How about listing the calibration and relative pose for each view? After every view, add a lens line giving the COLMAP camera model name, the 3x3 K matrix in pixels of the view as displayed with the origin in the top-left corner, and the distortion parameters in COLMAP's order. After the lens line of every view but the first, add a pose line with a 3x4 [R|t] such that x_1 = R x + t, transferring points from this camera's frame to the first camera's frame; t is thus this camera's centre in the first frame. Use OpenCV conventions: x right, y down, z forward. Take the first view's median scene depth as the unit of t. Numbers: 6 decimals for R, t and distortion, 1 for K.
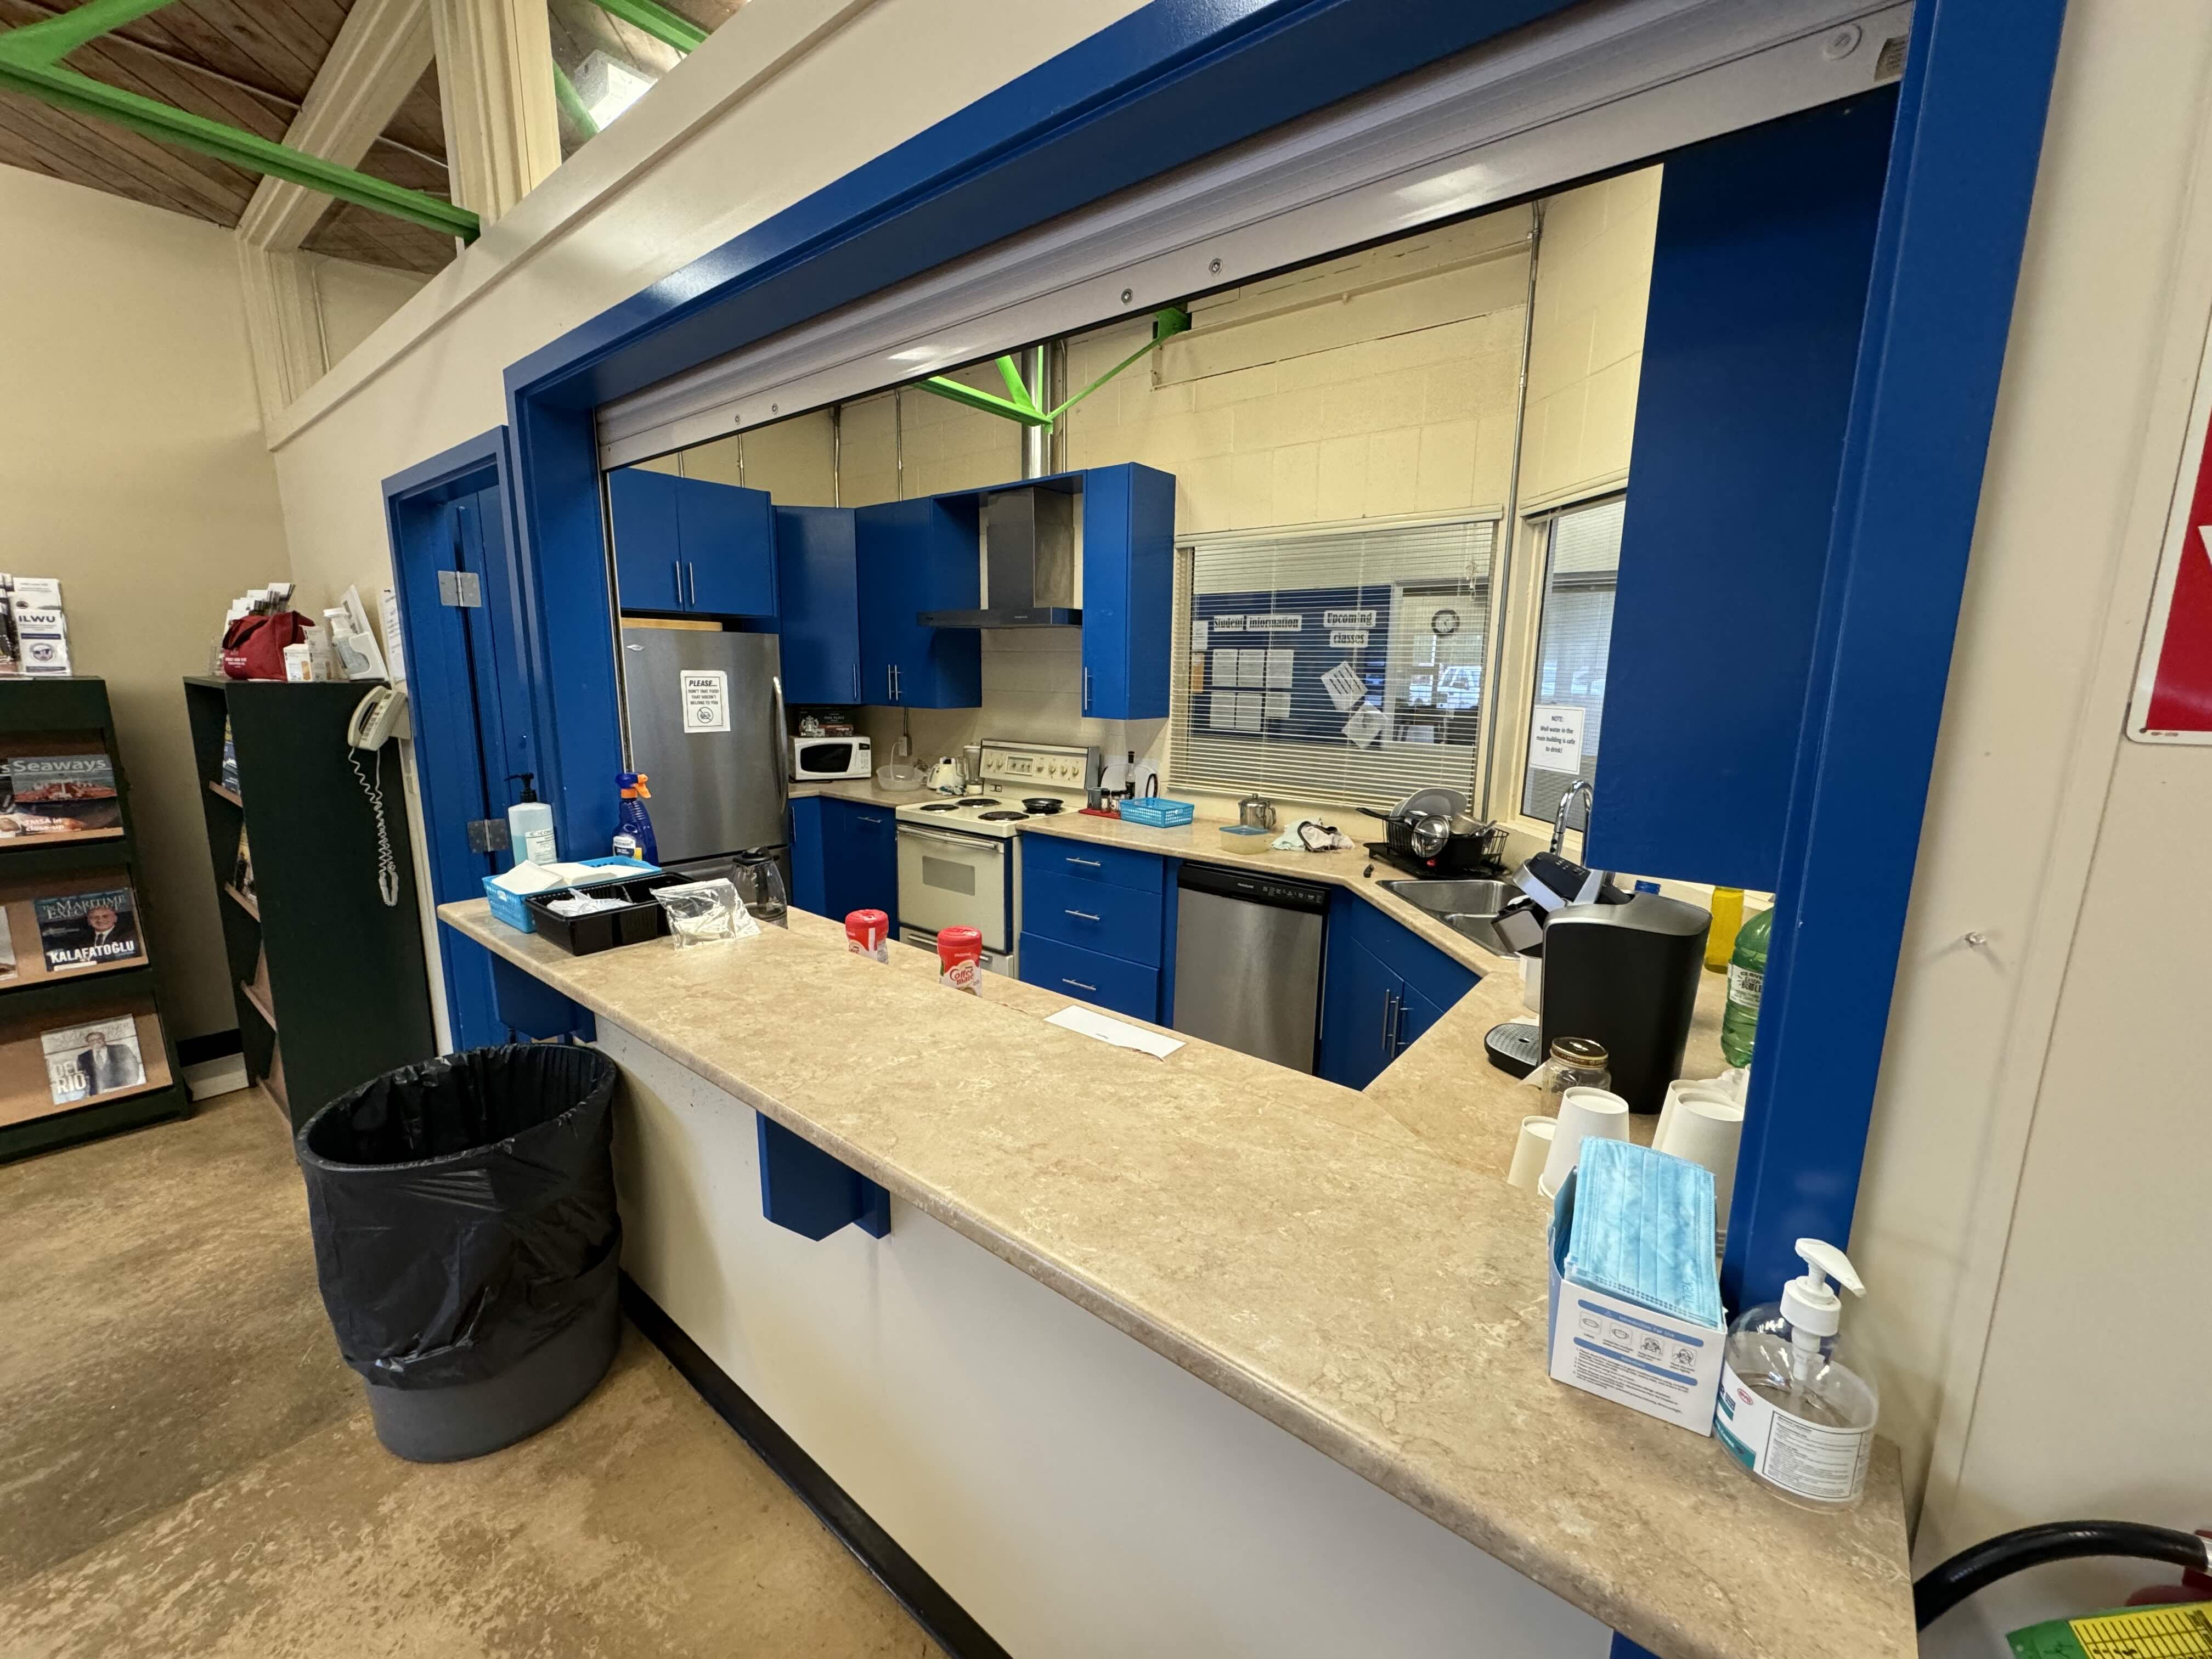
lens RADIAL K [[880.7, 0, 1108.5], [0, 880.7, 828.8], [0, 0, 1]] dist [-0.001337, 0.000002]
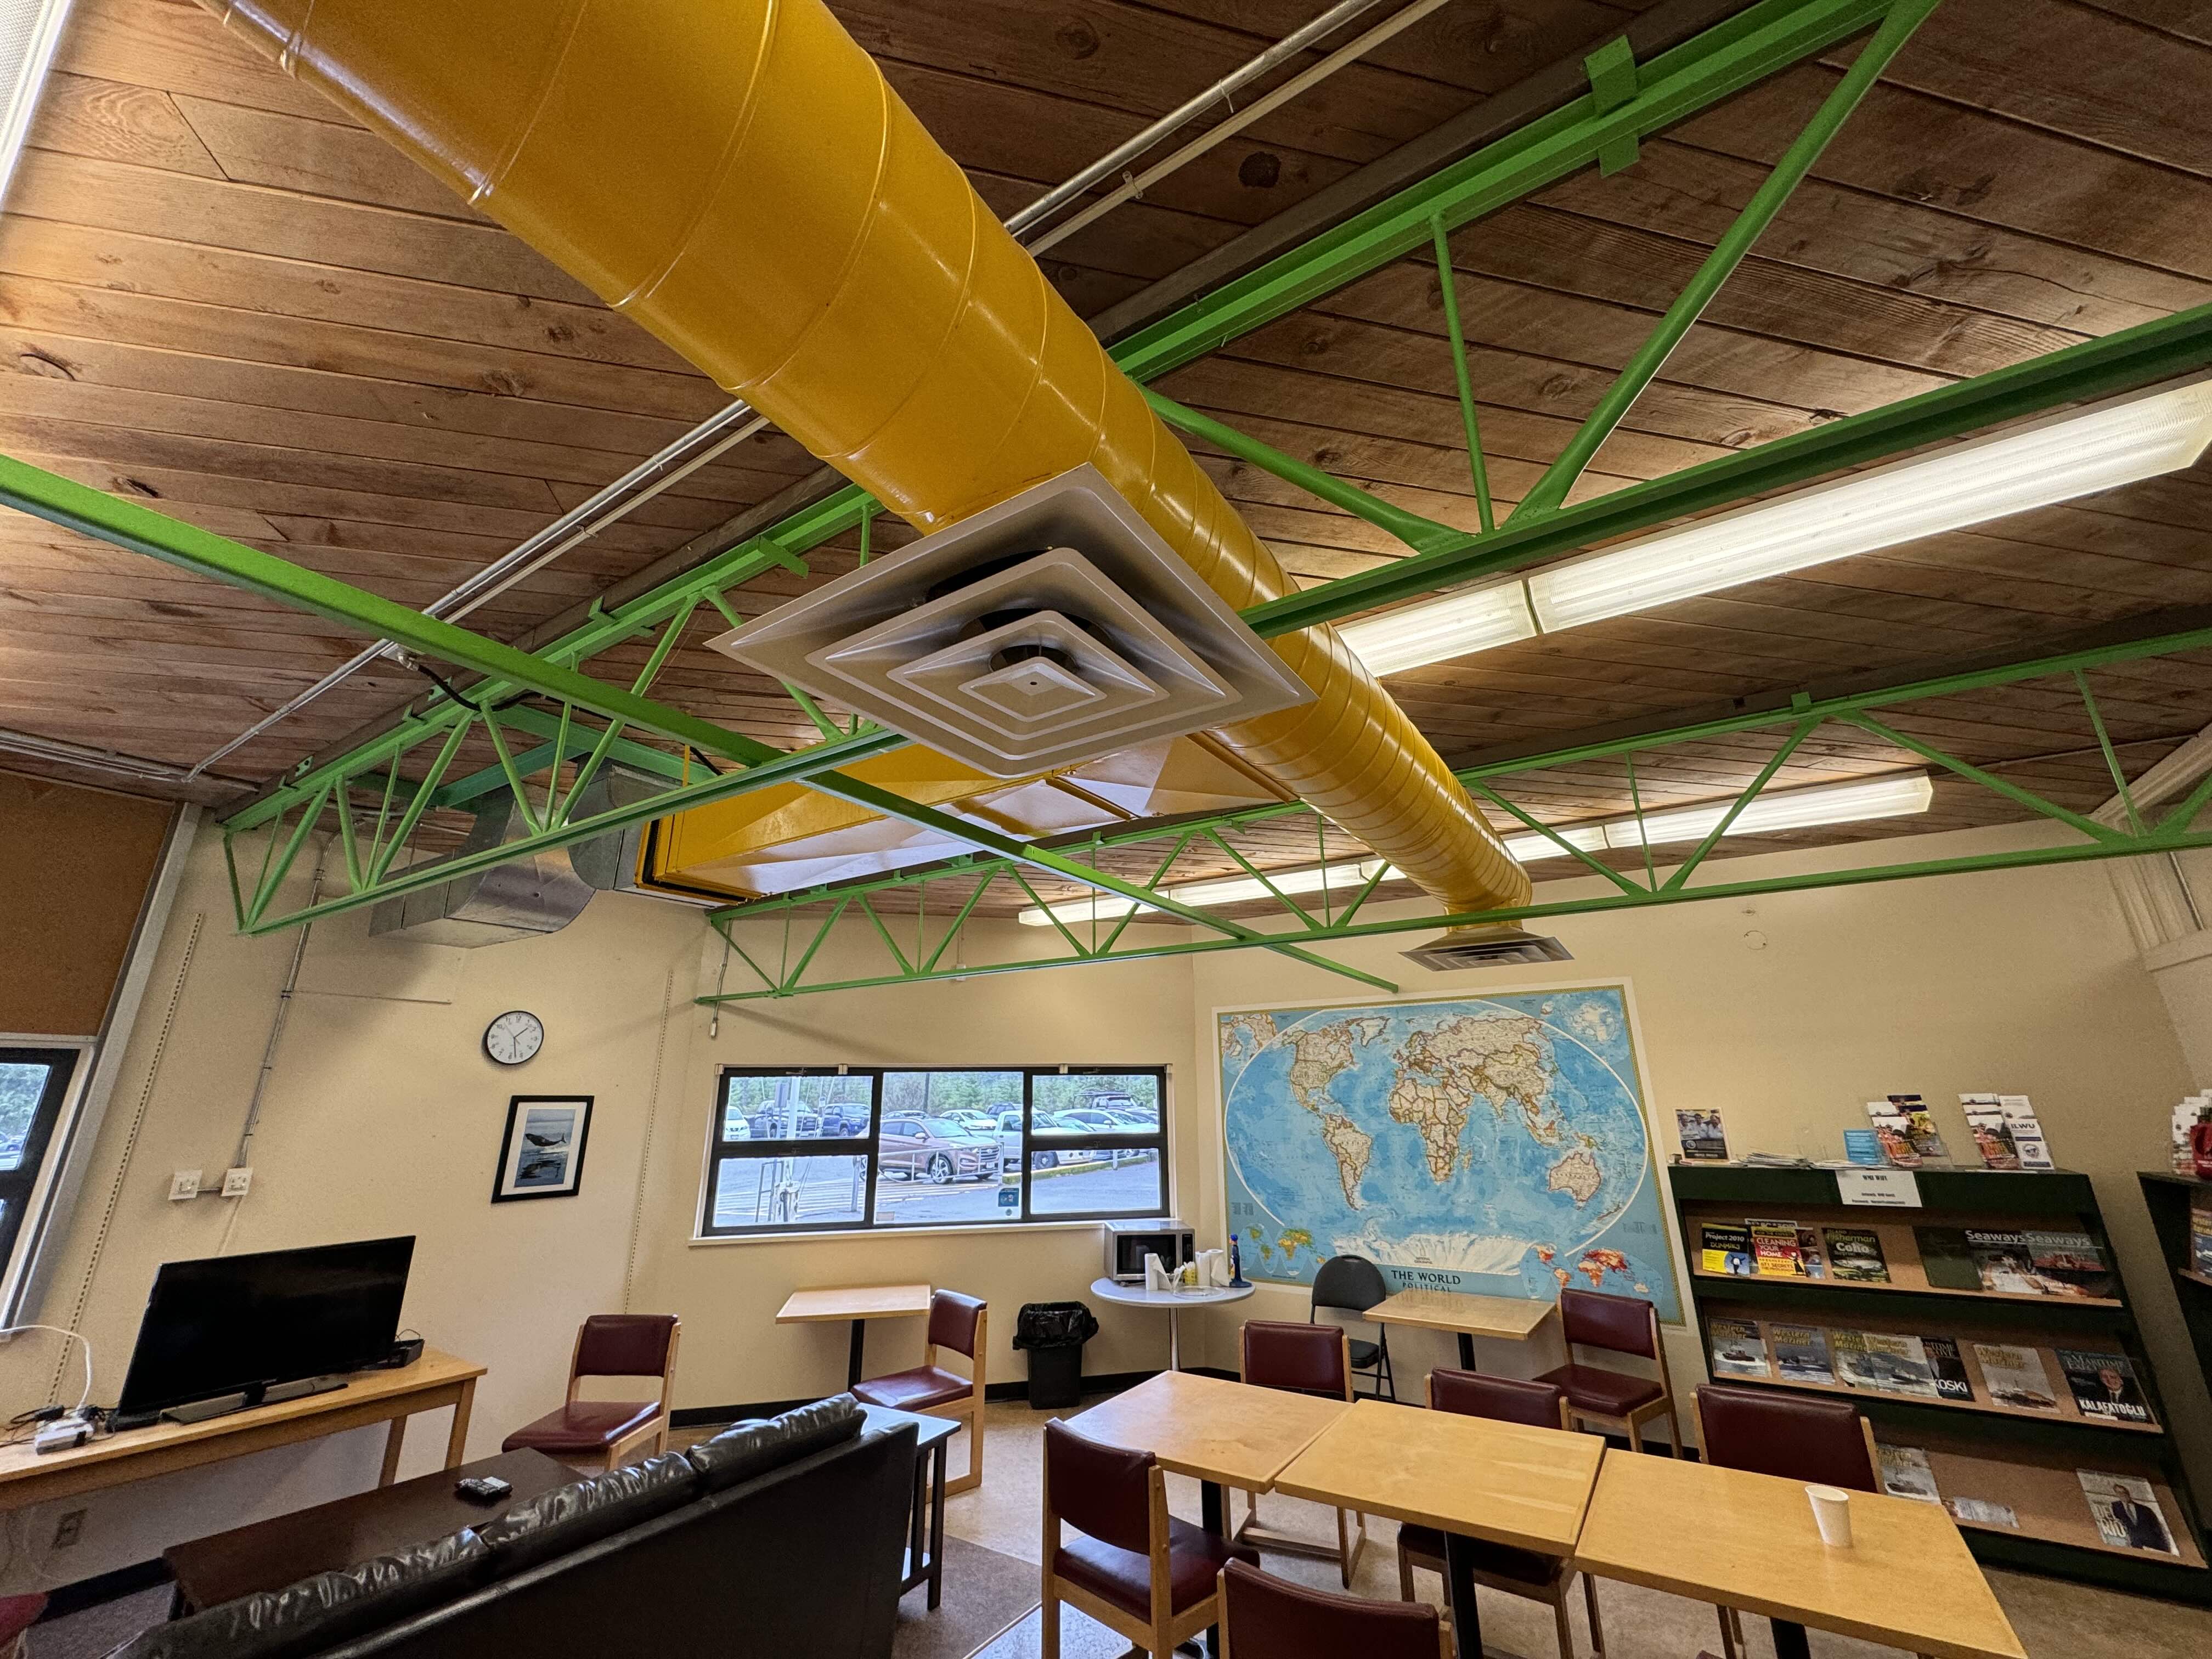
lens RADIAL K [[880.7, 0, 1109.0], [0, 880.7, 828.0], [0, 0, 1]] dist [-0.001337, 0.000002]
pose [[0.106693, -0.318385, -0.941938, 0.104741], [-0.168746, 0.927804, -0.332722, 0.033887], [0.979868, 0.194448, 0.045264, -0.583378]]
